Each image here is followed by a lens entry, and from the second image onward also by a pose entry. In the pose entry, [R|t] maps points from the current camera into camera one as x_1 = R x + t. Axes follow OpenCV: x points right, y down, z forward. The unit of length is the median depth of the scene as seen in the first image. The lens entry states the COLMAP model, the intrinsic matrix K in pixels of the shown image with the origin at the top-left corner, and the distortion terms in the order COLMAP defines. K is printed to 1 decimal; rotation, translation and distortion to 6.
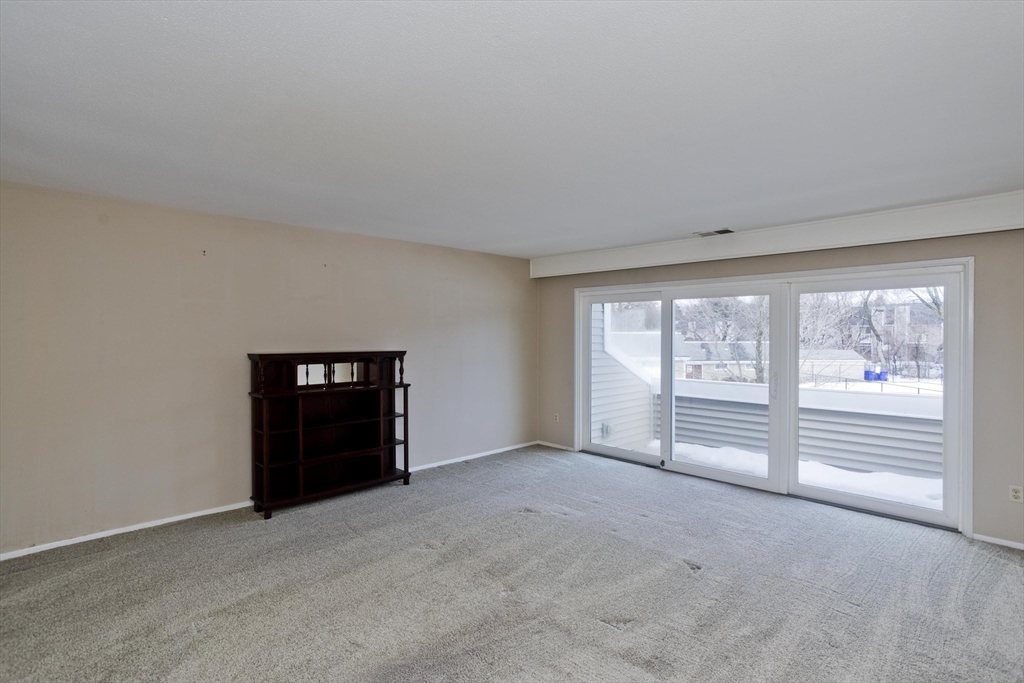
lens RADIAL K [[497.8, 0, 512.0], [0, 497.8, 332.5], [0, 0, 1]] dist [-0.046064, 0.028324]
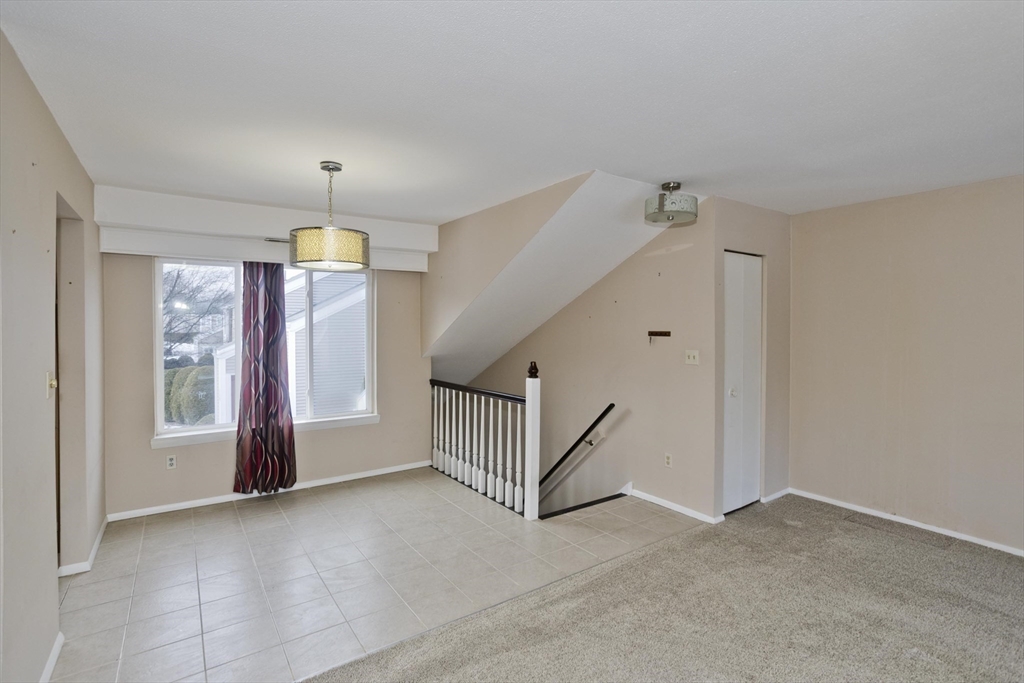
lens RADIAL K [[497.8, 0, 512.0], [0, 497.8, 332.5], [0, 0, 1]] dist [-0.046064, 0.028324]
pose [[-0.179231, 0.013383, -0.983716, 0.176063], [0.005965, 0.999904, 0.012517, -0.003334], [0.983789, -0.003624, -0.179293, 0.203358]]
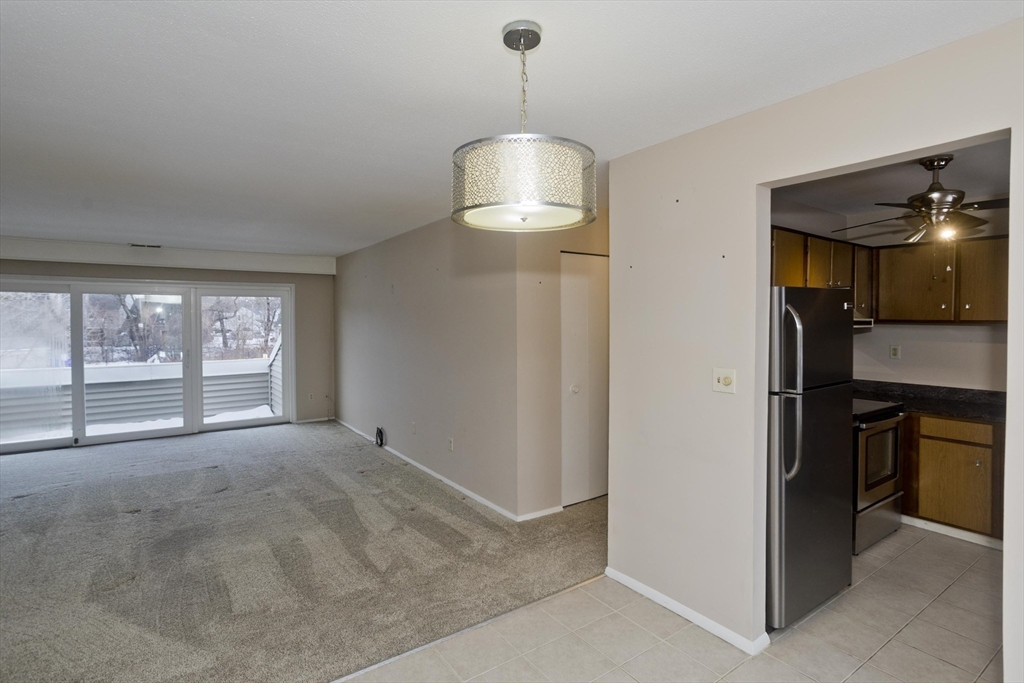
lens RADIAL K [[509.8, 0, 511.7], [0, 509.8, 328.3], [0, 0, 1]] dist [-0.049543, 0.031713]
pose [[0.164904, -0.022026, 0.986064, -0.645437], [-0.000432, 0.999749, 0.022404, -0.013713], [-0.986310, -0.004120, 0.164853, -0.146757]]
